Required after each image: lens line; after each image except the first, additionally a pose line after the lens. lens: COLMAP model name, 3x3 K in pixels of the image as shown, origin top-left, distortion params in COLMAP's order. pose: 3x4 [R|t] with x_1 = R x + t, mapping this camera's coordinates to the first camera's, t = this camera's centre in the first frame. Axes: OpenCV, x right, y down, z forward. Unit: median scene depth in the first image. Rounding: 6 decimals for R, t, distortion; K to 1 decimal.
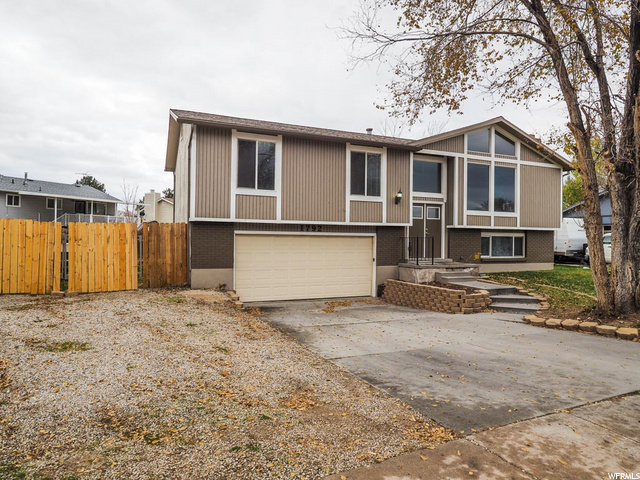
lens RADIAL K [[408.2, 0, 320.0], [0, 408.2, 240.0], [0, 0, 1]] dist [-0.003372, -0.000448]
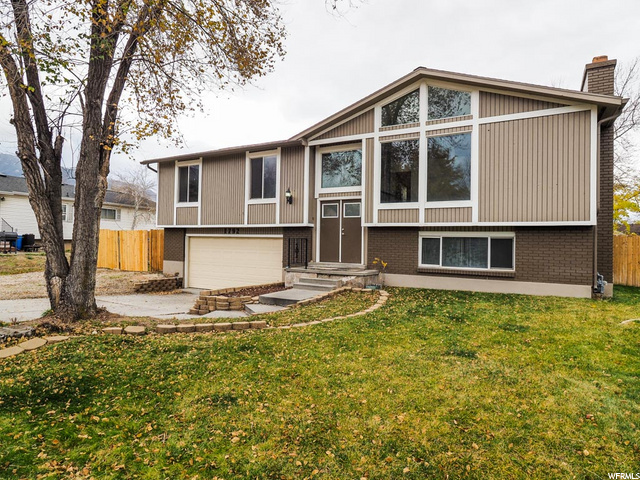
lens RADIAL K [[438.2, 0, 320.0], [0, 438.2, 240.0], [0, 0, 1]] dist [0.001118, -0.000026]
pose [[0.560260, -0.003594, -0.828309, 1.070098], [-0.011212, 0.999866, -0.011922, 0.008459], [0.828241, 0.015967, 0.560145, 0.476062]]
